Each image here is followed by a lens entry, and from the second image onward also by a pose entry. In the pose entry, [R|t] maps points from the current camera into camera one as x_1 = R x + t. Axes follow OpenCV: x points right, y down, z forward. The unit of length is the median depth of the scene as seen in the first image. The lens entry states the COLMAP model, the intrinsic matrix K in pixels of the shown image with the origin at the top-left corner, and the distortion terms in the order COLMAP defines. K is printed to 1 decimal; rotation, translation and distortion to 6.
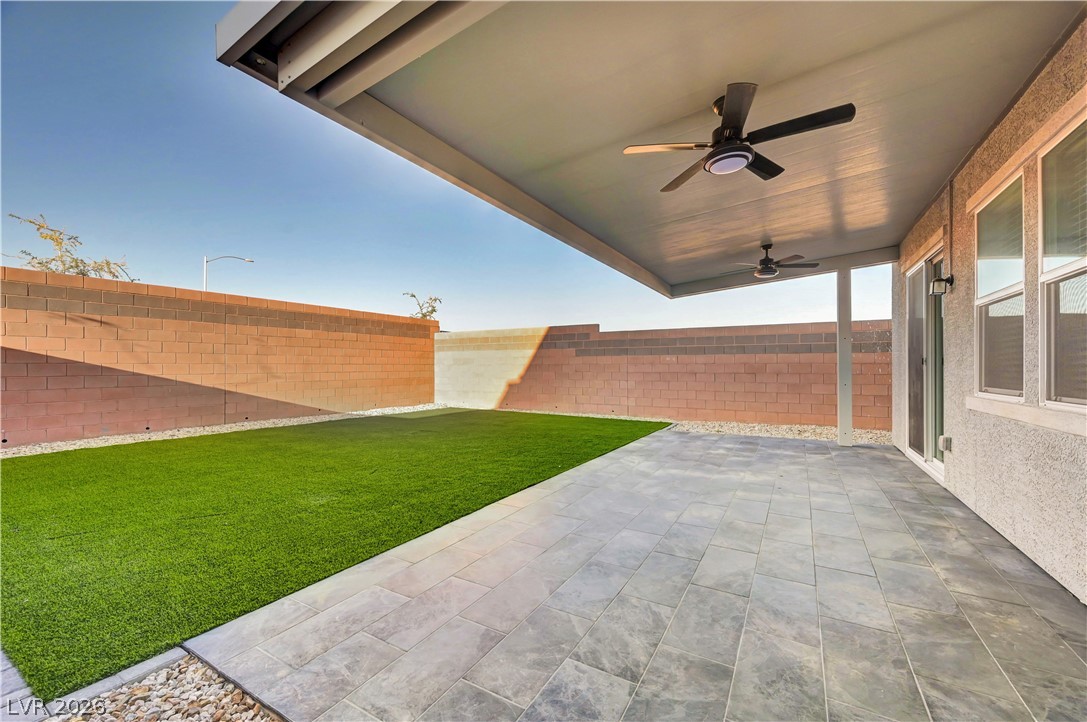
lens RADIAL K [[430.9, 0, 543.4], [0, 430.9, 365.4], [0, 0, 1]] dist [0.000843, 0.000023]
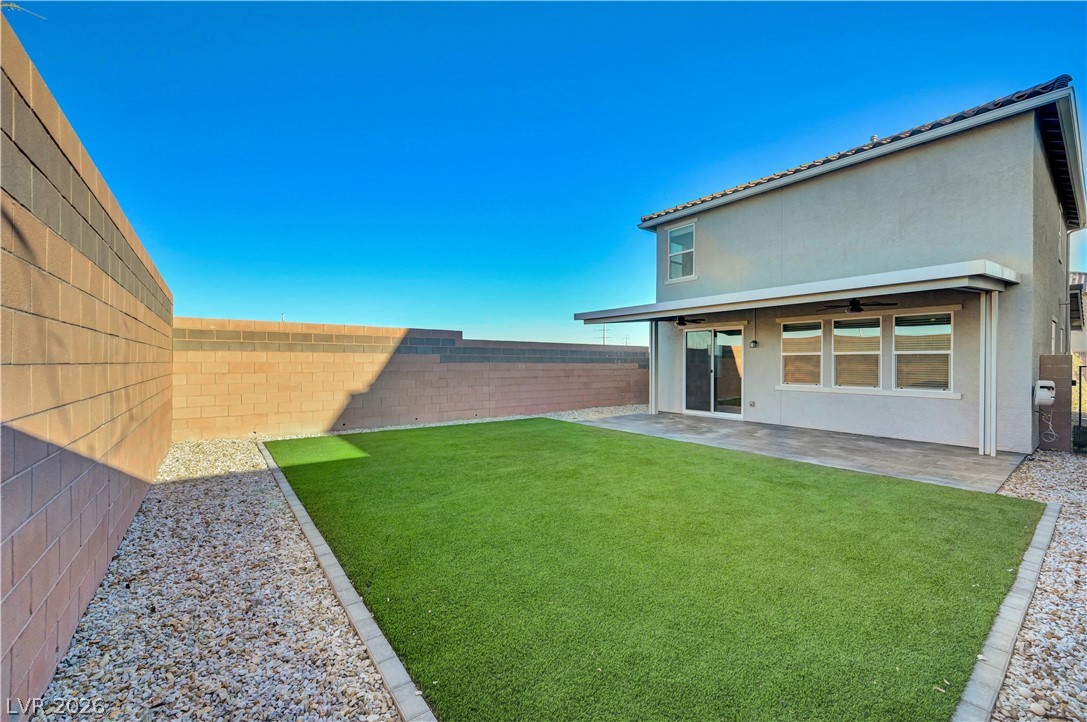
lens RADIAL K [[434.9, 0, 545.0], [0, 434.9, 363.3], [0, 0, 1]] dist [0.010086, -0.000190]
pose [[0.377211, -0.000769, 0.926127, -0.938338], [-0.006257, 0.999975, 0.003379, -0.031590], [-0.926106, -0.007070, 0.377196, 0.541881]]
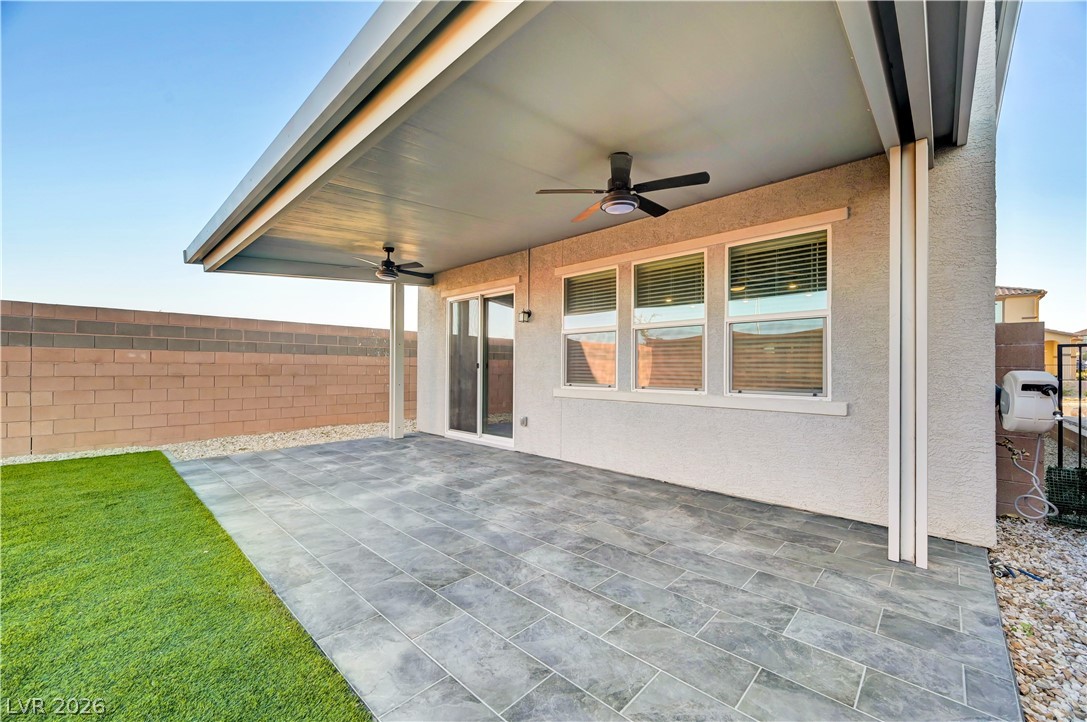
lens RADIAL K [[430.9, 0, 543.4], [0, 430.9, 365.4], [0, 0, 1]] dist [0.000843, 0.000023]
pose [[0.222415, 0.009546, 0.974905, -0.242080], [-0.010040, 0.999921, -0.007501, -0.001360], [-0.974900, -0.008120, 0.222493, 0.278774]]
